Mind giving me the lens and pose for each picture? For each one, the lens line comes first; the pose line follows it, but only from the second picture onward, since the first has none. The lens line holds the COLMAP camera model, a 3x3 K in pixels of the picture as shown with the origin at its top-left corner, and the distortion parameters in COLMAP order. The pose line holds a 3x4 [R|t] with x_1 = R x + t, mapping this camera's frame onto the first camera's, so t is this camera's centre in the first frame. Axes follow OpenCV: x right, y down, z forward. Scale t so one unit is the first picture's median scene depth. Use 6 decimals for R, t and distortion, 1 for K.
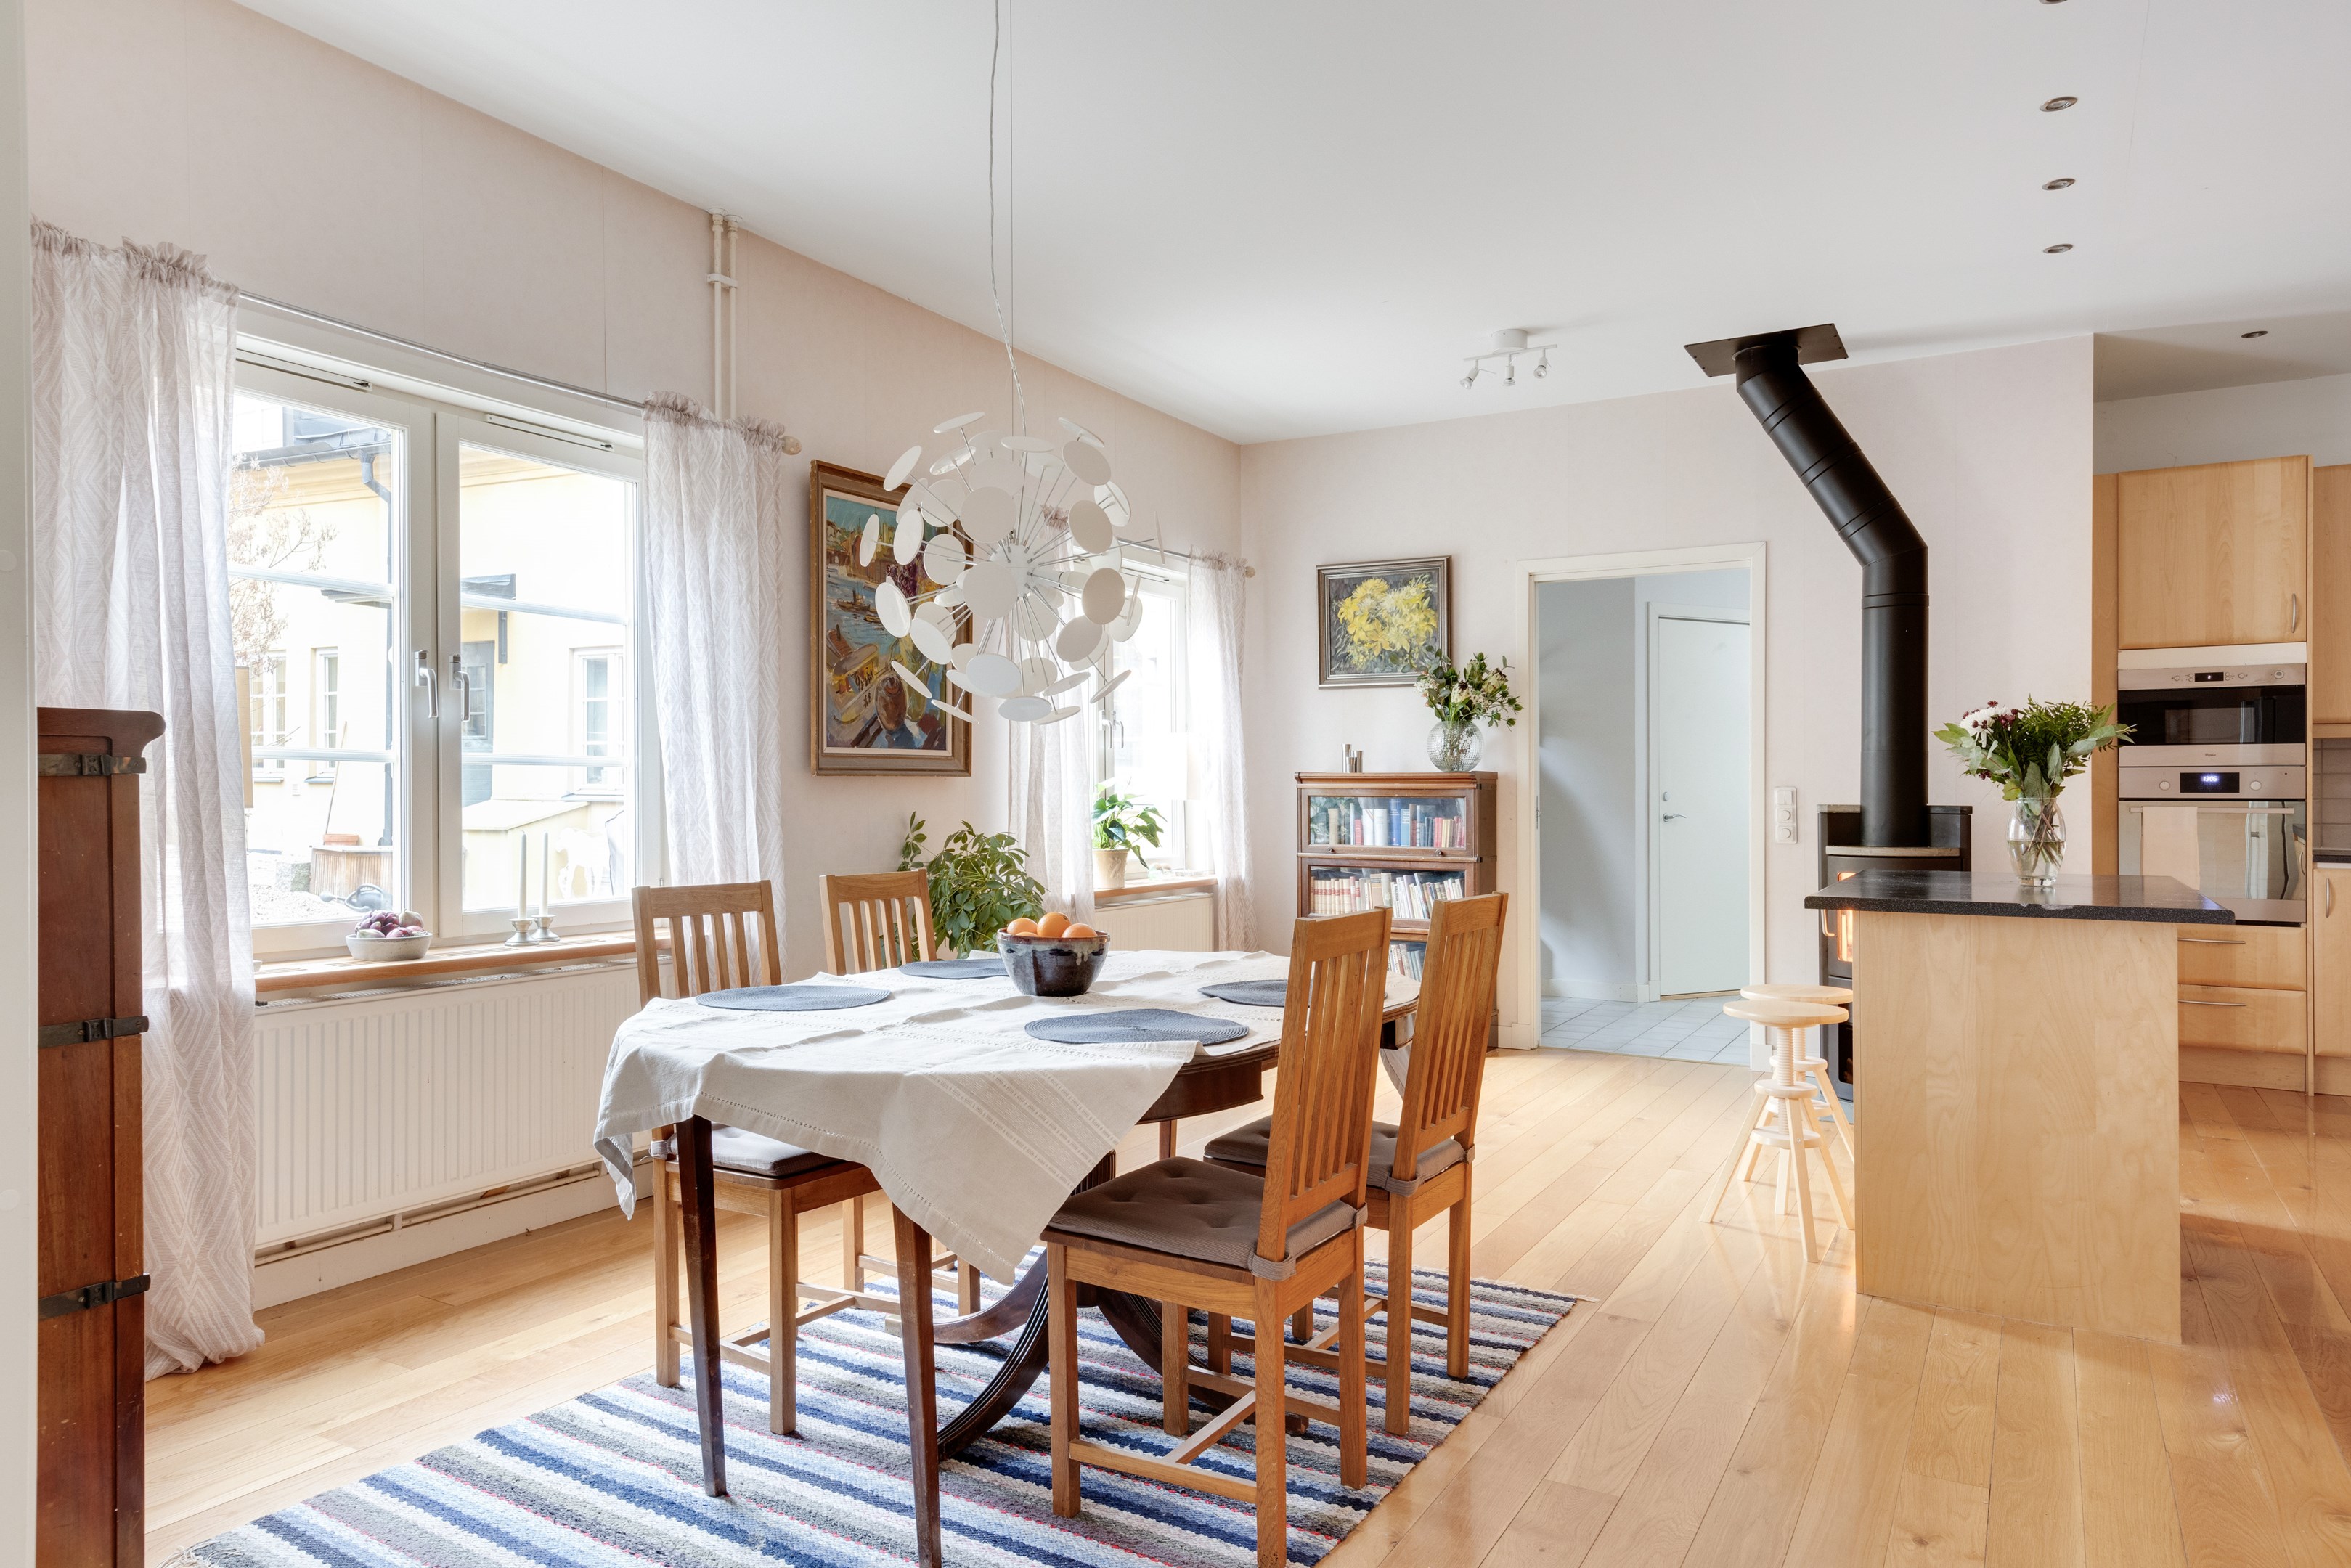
lens RADIAL K [[1448.4, 0, 1200.2], [0, 1448.4, 803.4], [0, 0, 1]] dist [0.016198, -0.007453]
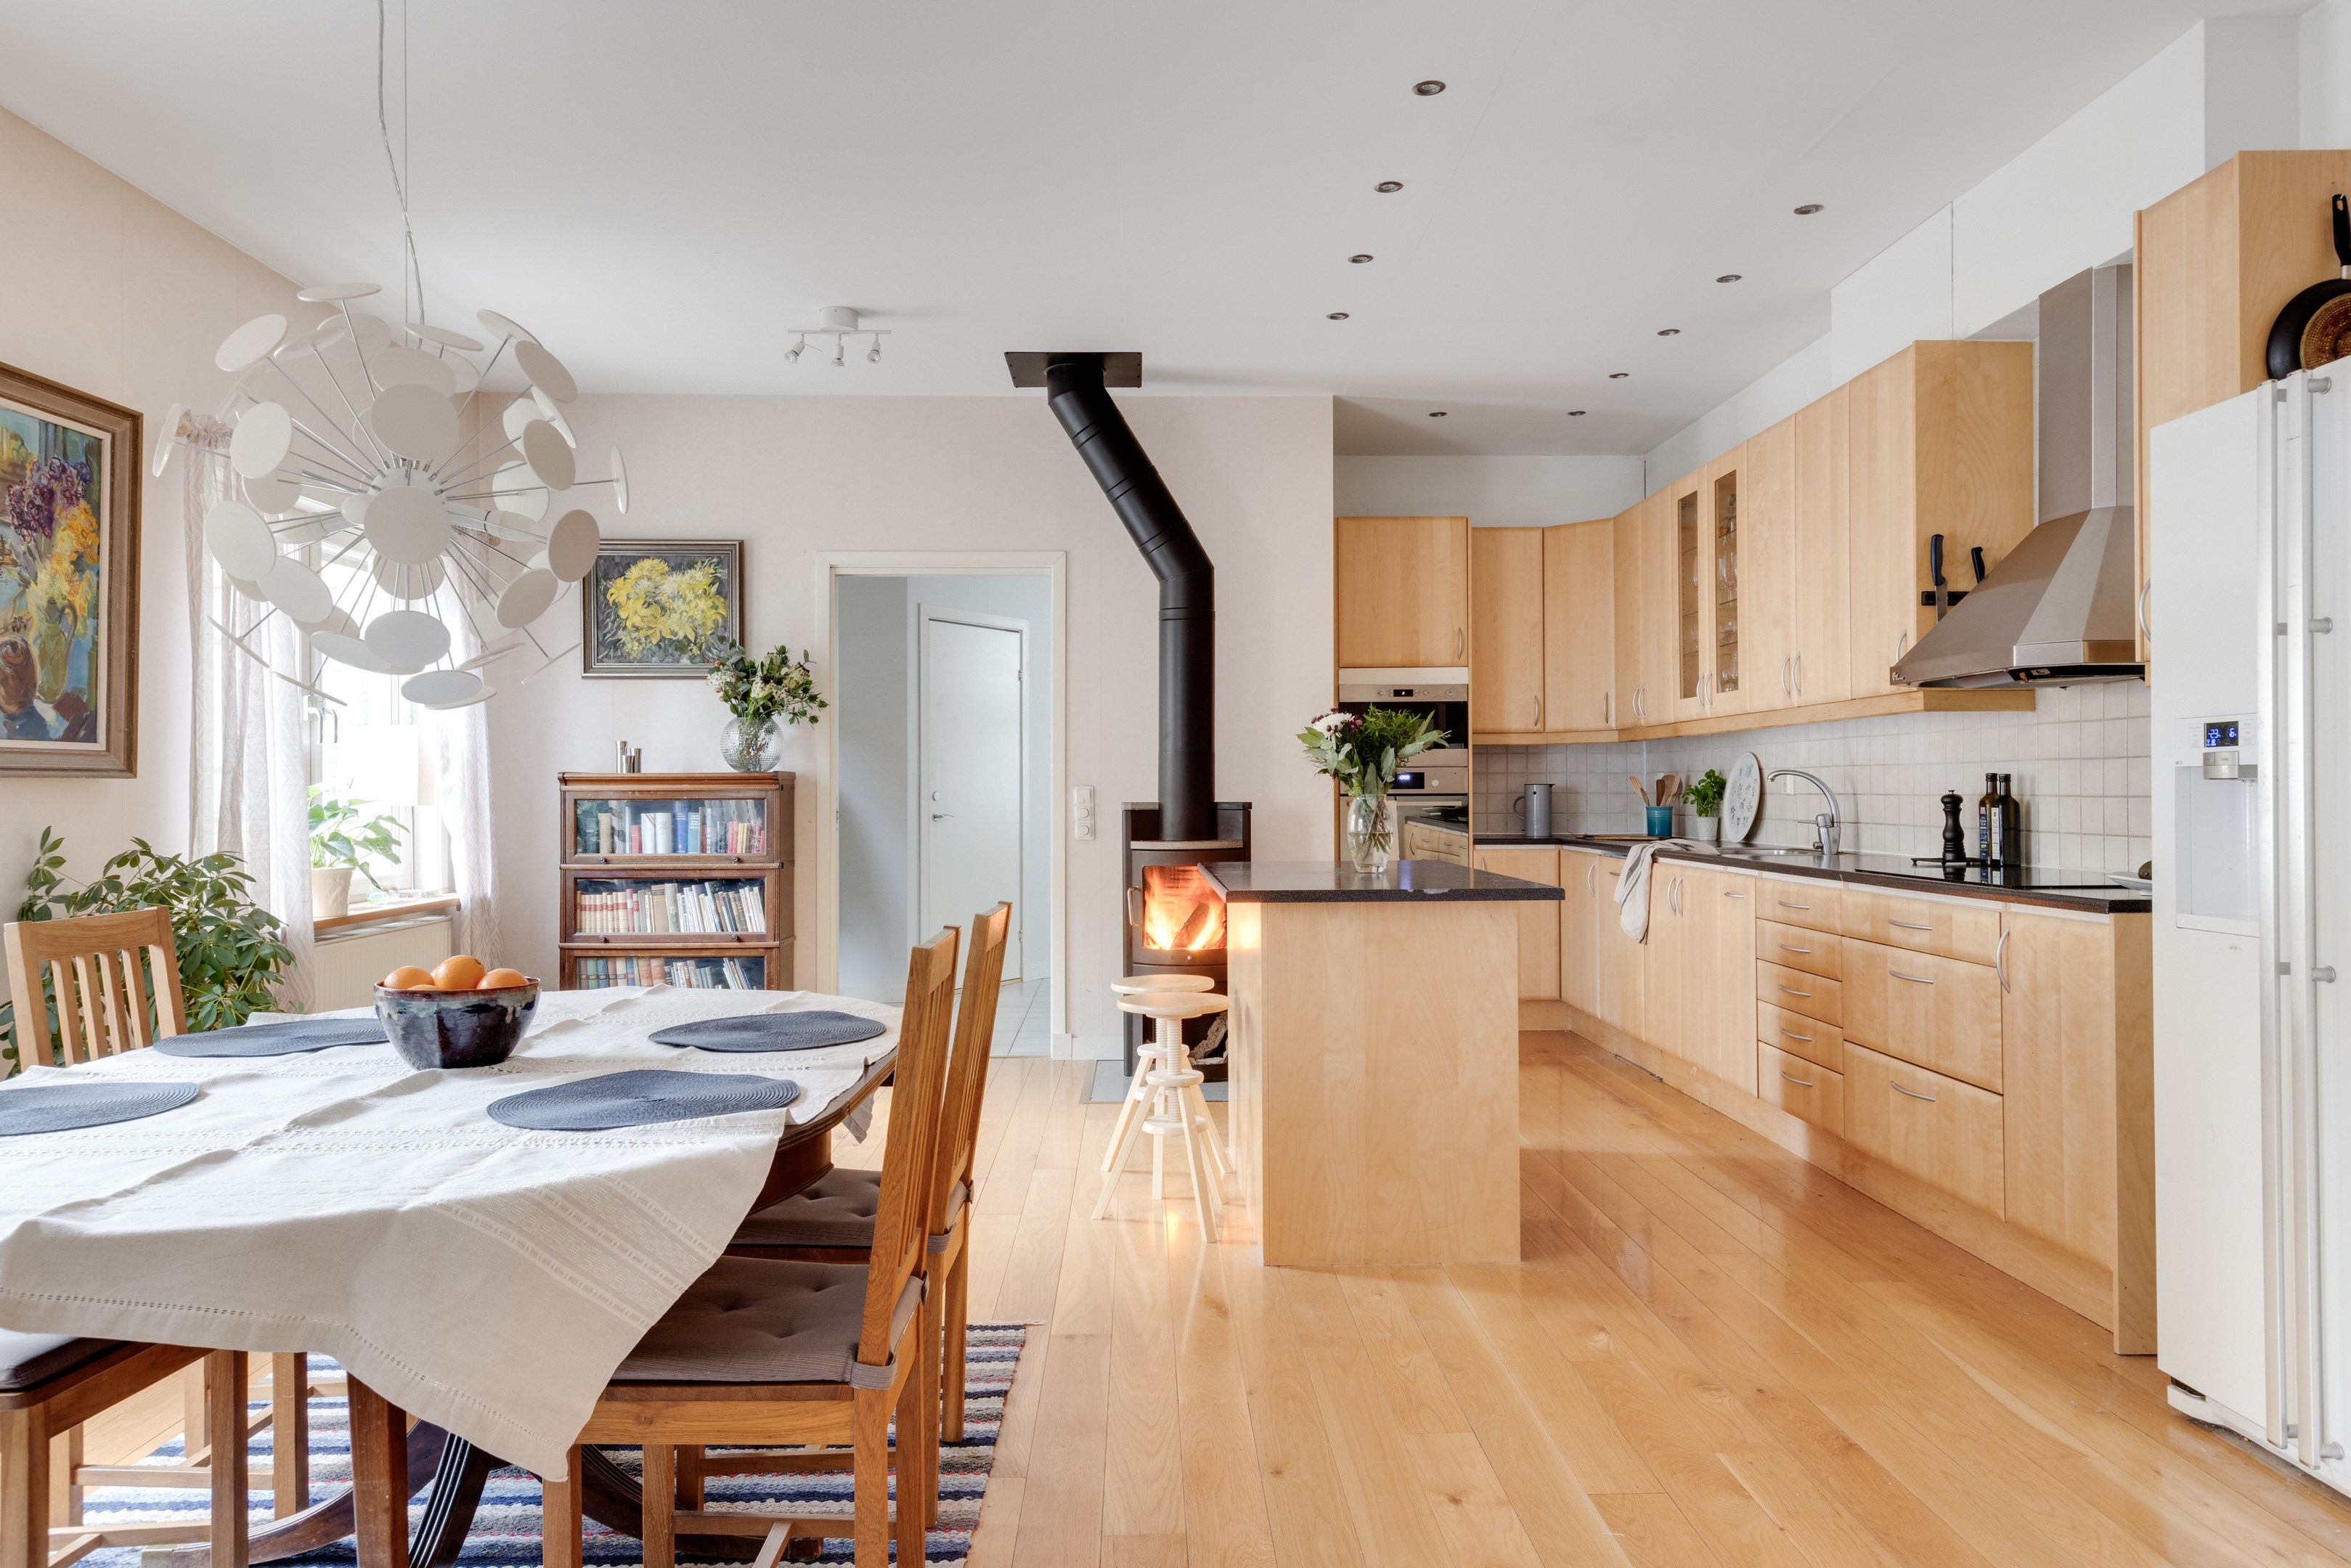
lens RADIAL K [[1448.4, 0, 1184.5], [0, 1448.4, 774.4], [0, 0, 1]] dist [0.016198, -0.007453]
pose [[0.856947, -0.001596, 0.515401, -0.091473], [0.011912, 0.999789, -0.016709, -0.001749], [-0.515266, 0.020458, 0.856786, 0.079570]]
